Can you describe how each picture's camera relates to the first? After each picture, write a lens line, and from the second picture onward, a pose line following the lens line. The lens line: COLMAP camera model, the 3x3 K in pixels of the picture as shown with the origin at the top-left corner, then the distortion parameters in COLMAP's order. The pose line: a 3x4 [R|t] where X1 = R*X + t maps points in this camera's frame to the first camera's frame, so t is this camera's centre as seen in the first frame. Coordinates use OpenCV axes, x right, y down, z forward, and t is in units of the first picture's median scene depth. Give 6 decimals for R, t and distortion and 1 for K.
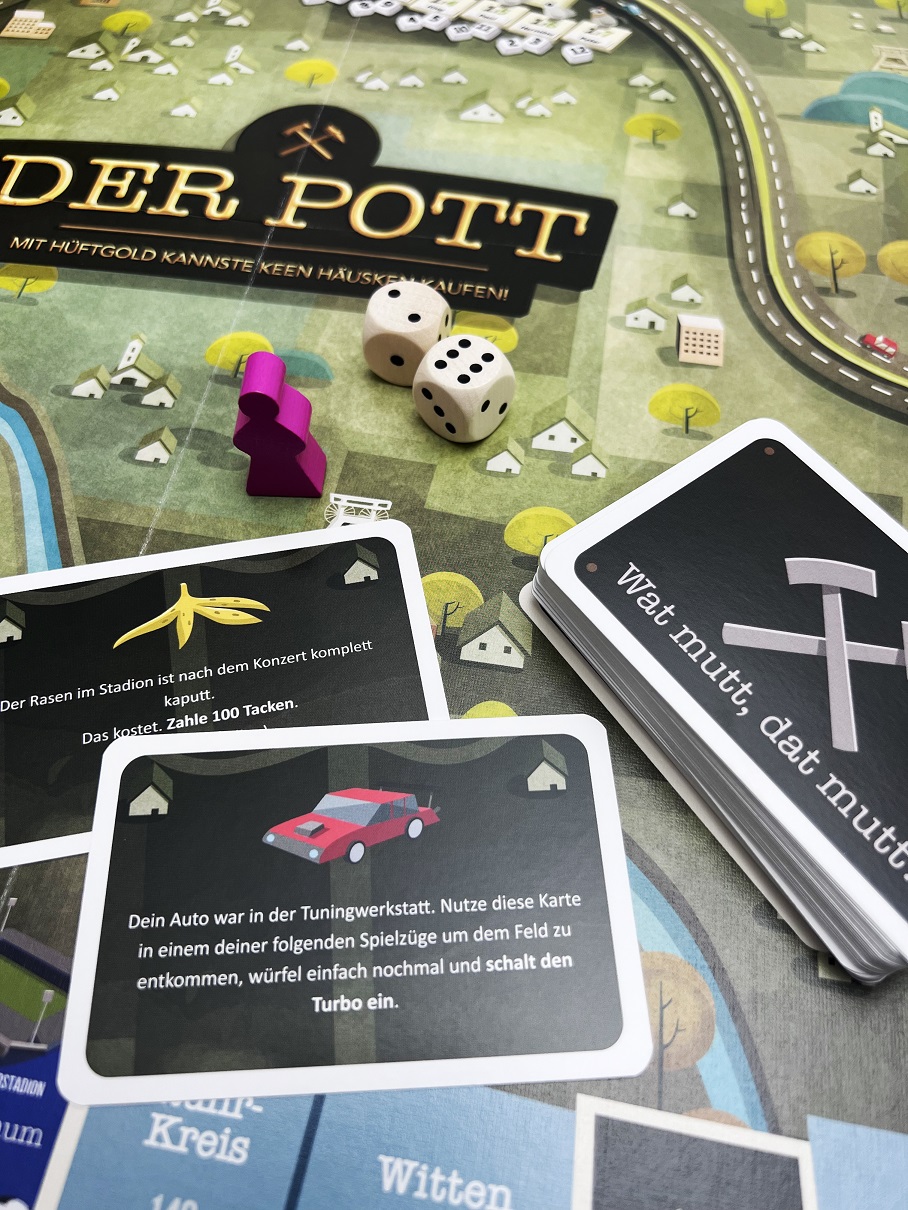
lens RADIAL K [[959.4, 0, 454.0], [0, 959.4, 605.0], [0, 0, 1]] dist [-0.012155, -0.013155]
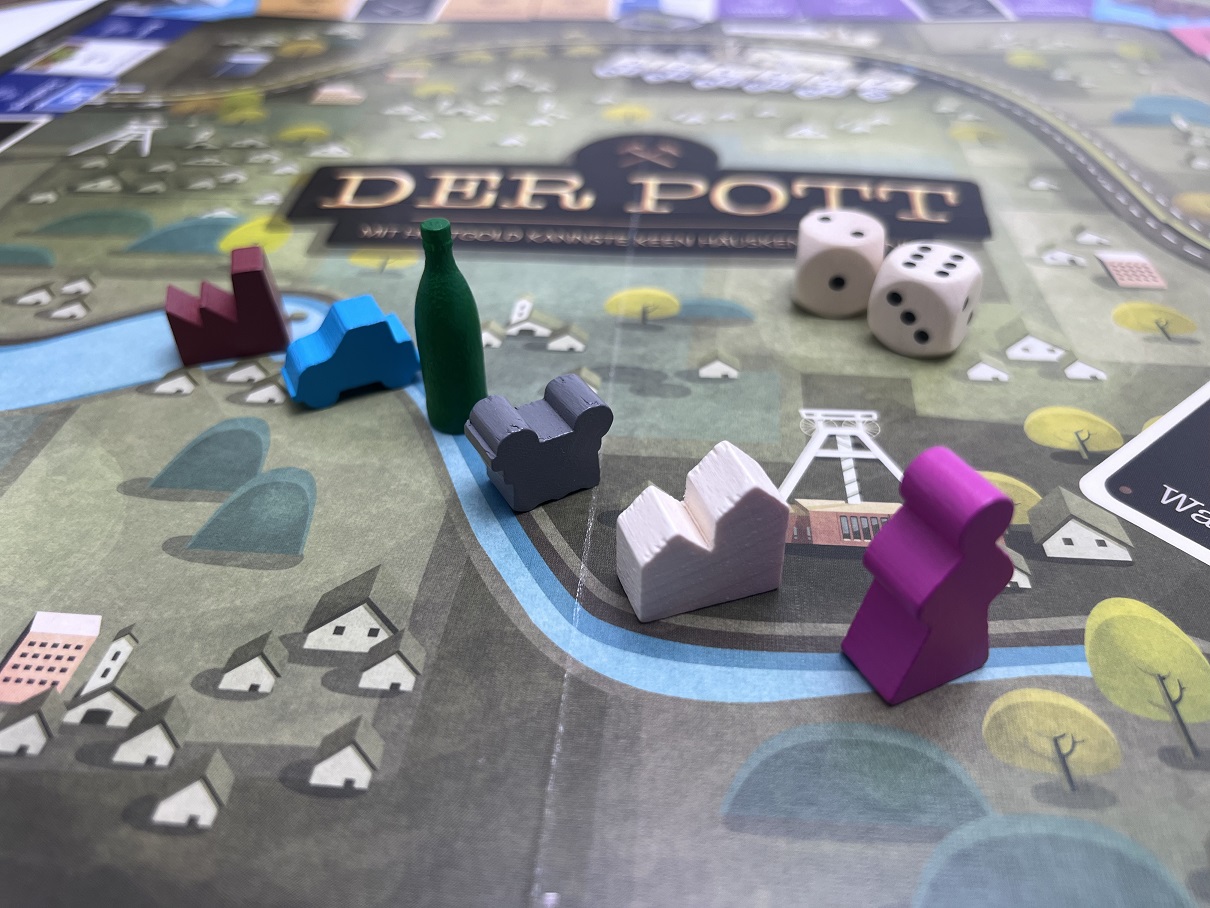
lens RADIAL K [[959.4, 0, 605.2], [0, 959.4, 466.5], [0, 0, 1]] dist [-0.012155, -0.013155]
pose [[0.997144, -0.058608, 0.047629, -0.272868], [0.071399, 0.937103, -0.341674, 0.162515], [-0.024609, 0.344099, 0.938611, 0.185247]]
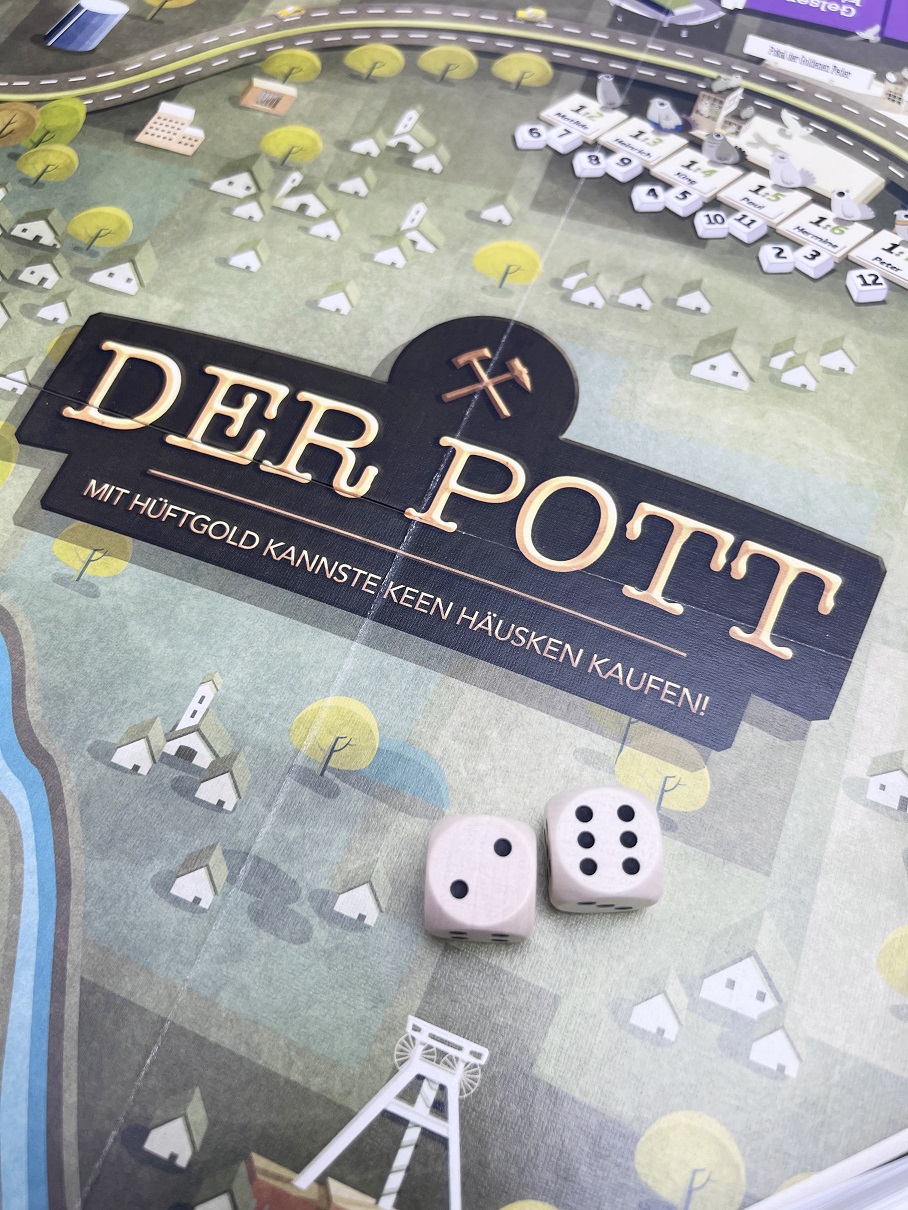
lens RADIAL K [[959.4, 0, 454.0], [0, 959.4, 605.0], [0, 0, 1]] dist [-0.012155, -0.013155]
pose [[0.975202, 0.189564, -0.114223, -0.057772], [-0.179650, 0.979448, 0.091691, -0.395432], [0.129257, -0.068897, 0.989215, 0.242016]]
